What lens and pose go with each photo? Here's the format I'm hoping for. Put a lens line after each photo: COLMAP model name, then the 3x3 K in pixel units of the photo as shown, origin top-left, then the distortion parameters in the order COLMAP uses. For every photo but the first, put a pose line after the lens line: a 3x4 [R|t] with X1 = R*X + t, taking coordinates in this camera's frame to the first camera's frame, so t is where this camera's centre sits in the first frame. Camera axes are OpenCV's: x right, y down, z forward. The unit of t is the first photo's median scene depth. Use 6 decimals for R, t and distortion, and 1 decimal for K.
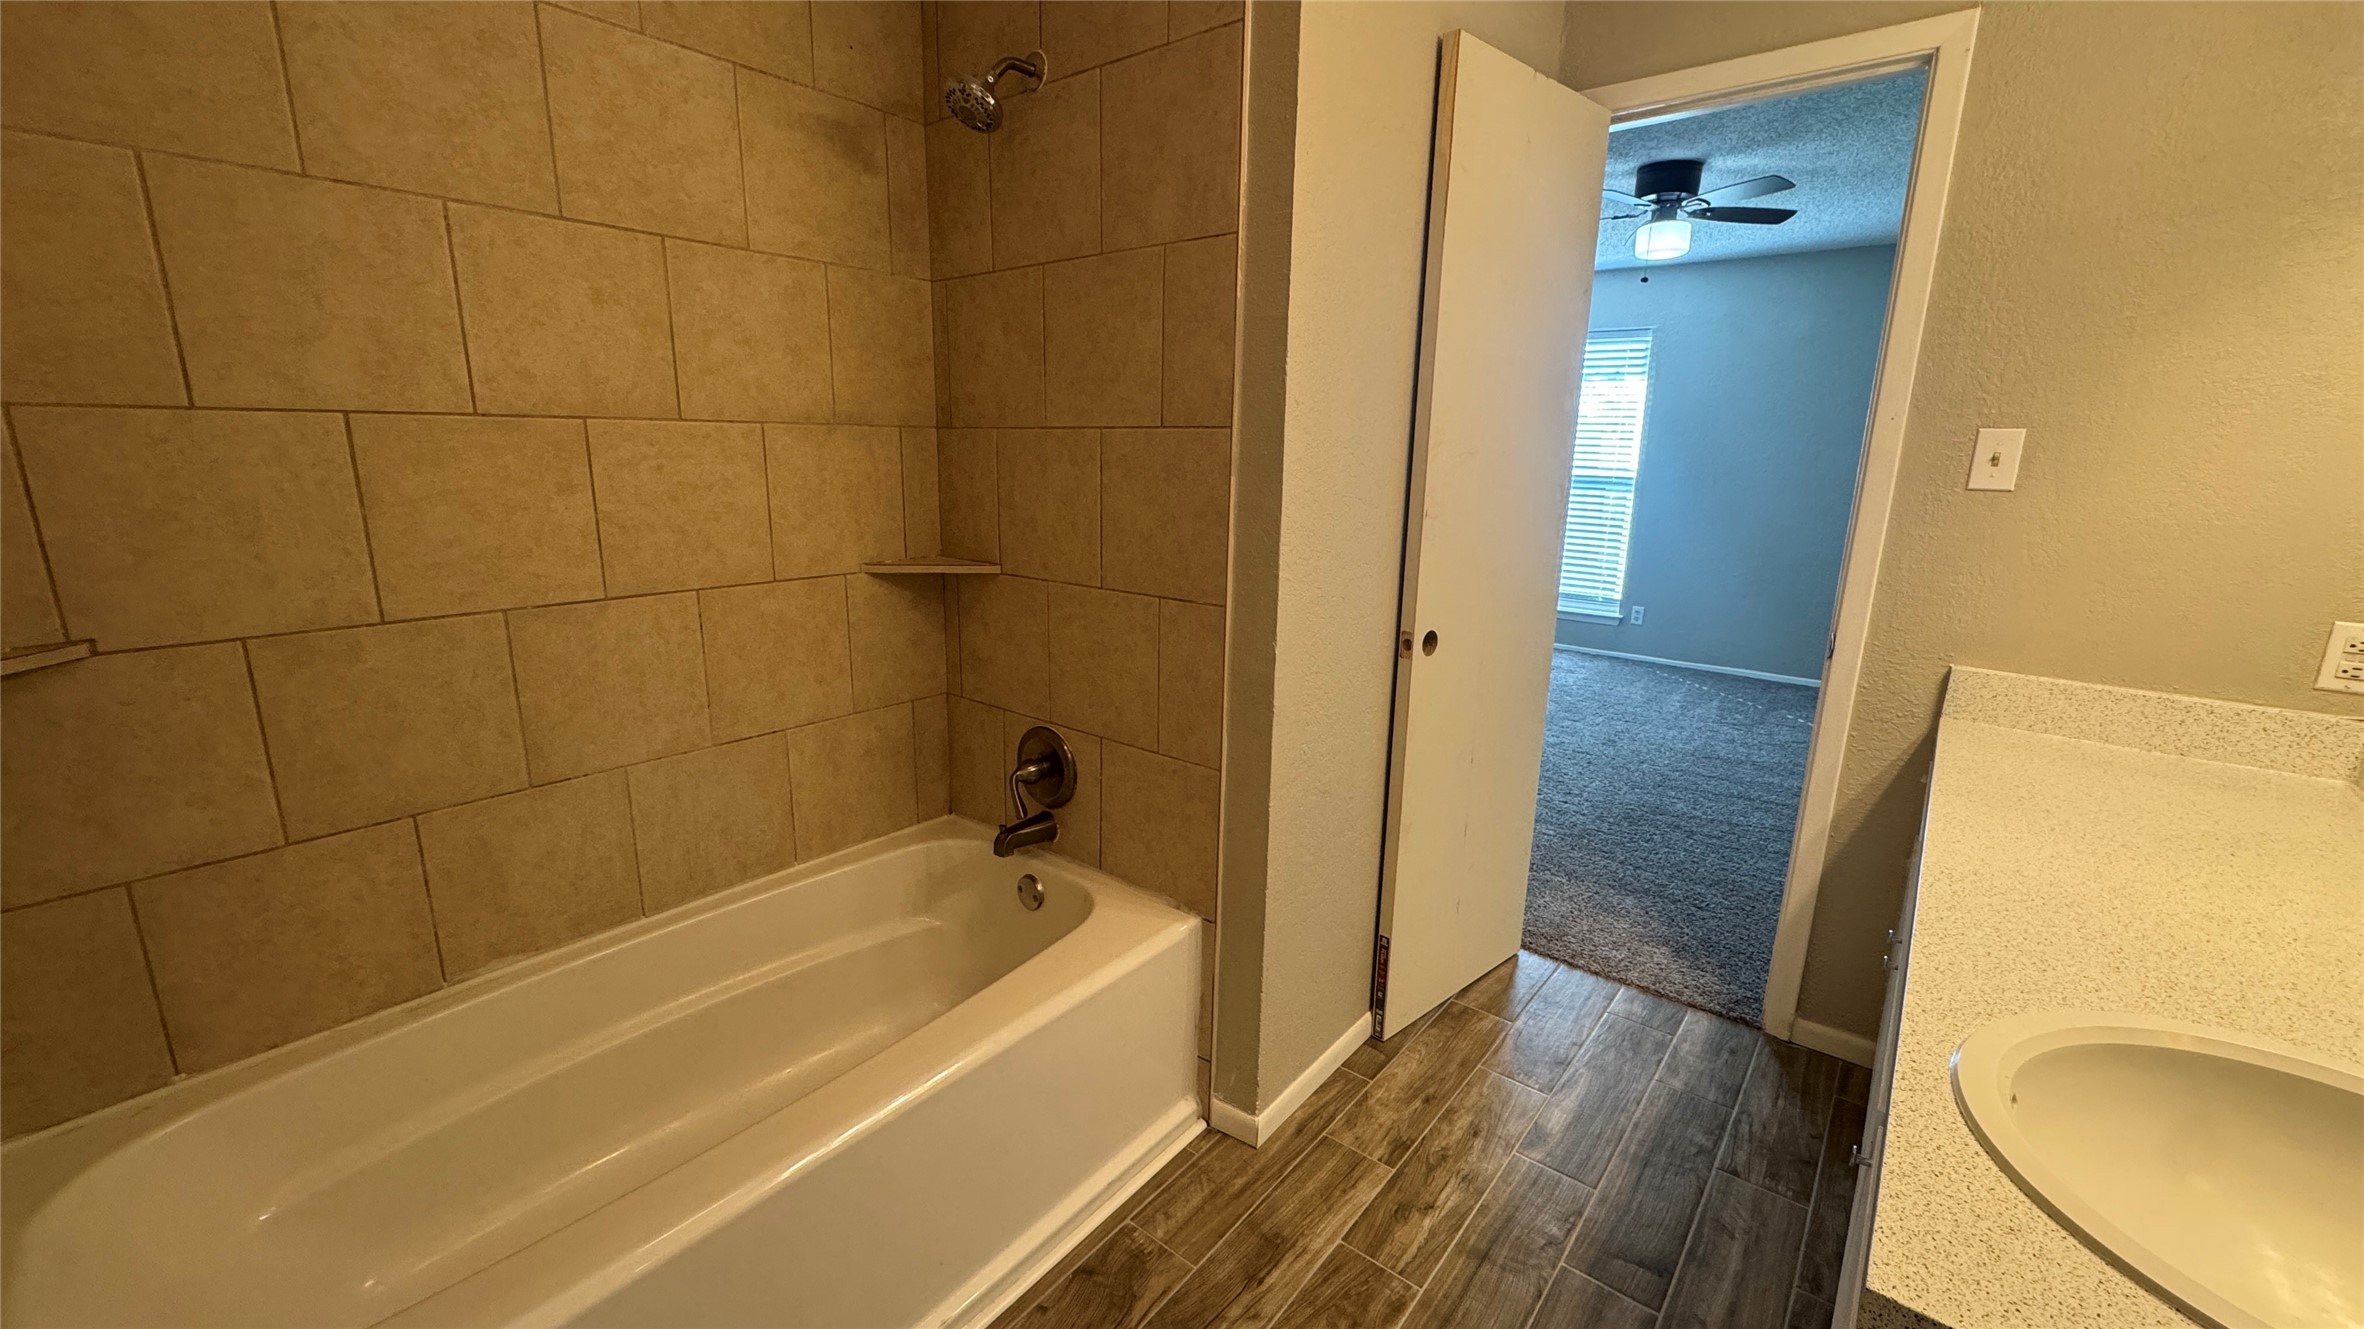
lens RADIAL K [[941.7, 0, 1180.6], [0, 941.7, 664.7], [0, 0, 1]] dist [-0.000188, 0.000448]
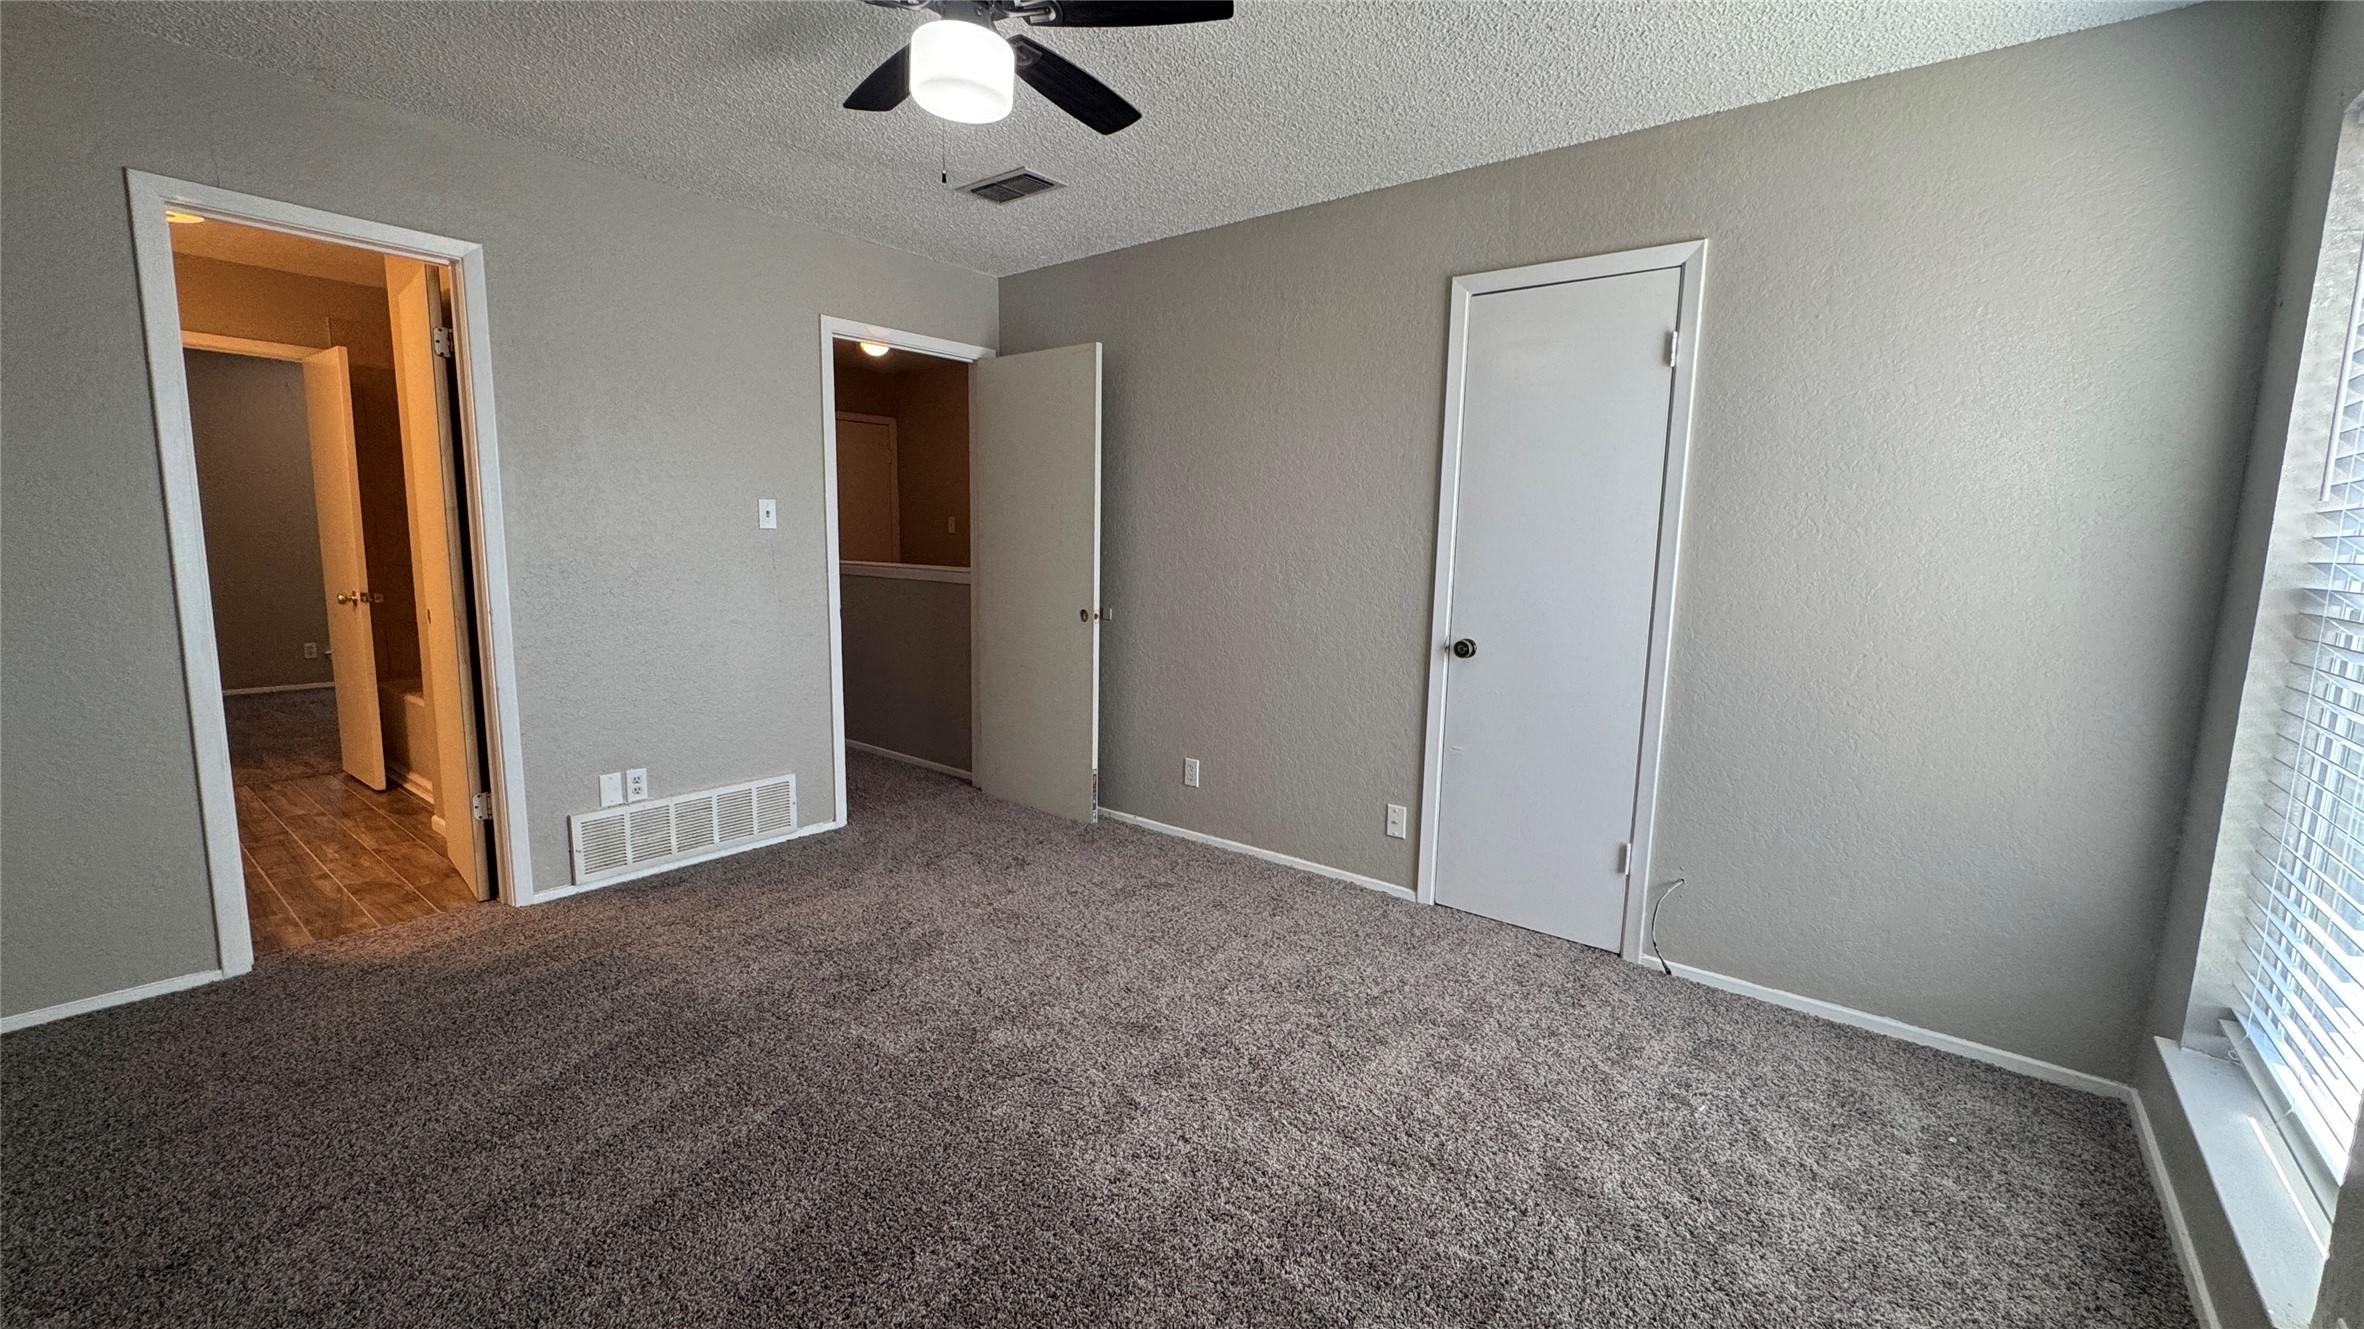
lens RADIAL K [[941.7, 0, 1180.6], [0, 941.7, 664.7], [0, 0, 1]] dist [-0.000188, 0.000448]
pose [[0.010305, 0.118391, -0.992914, 2.099158], [-0.248106, 0.962219, 0.112156, -0.489844], [0.968678, 0.245192, 0.039289, 2.375318]]
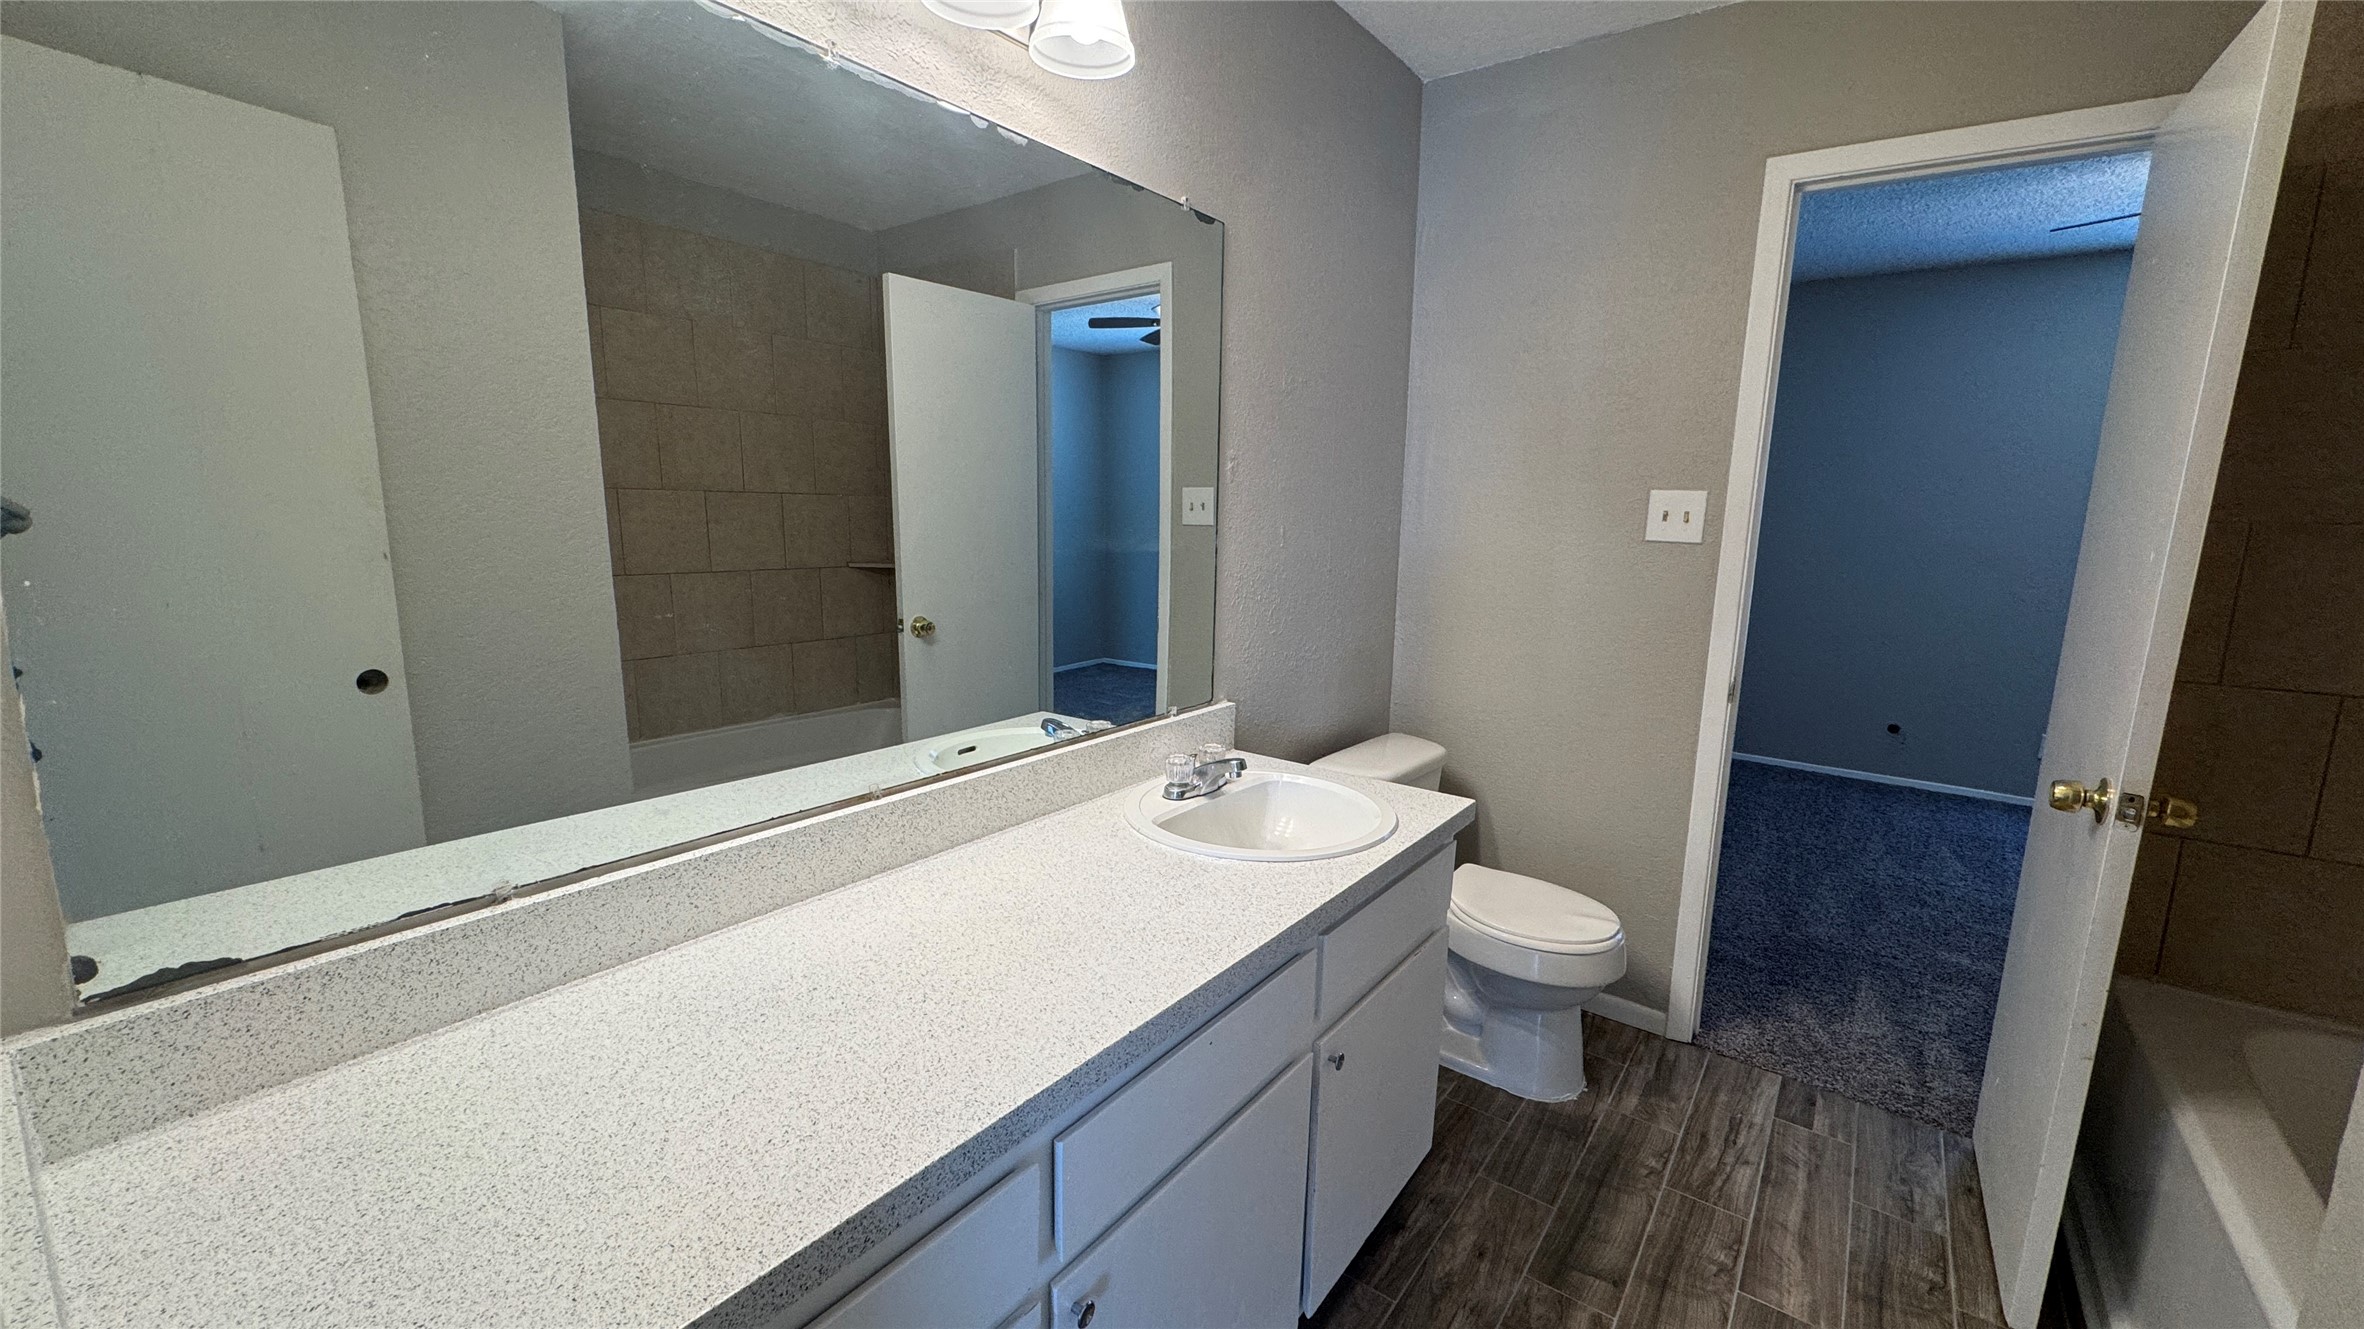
lens RADIAL K [[941.7, 0, 1180.6], [0, 941.7, 664.7], [0, 0, 1]] dist [-0.000188, 0.000448]
pose [[-0.998210, -0.028424, -0.052613, 0.575134], [-0.046938, 0.917553, 0.394834, -0.262497], [0.037053, 0.396597, -0.917245, 1.109135]]
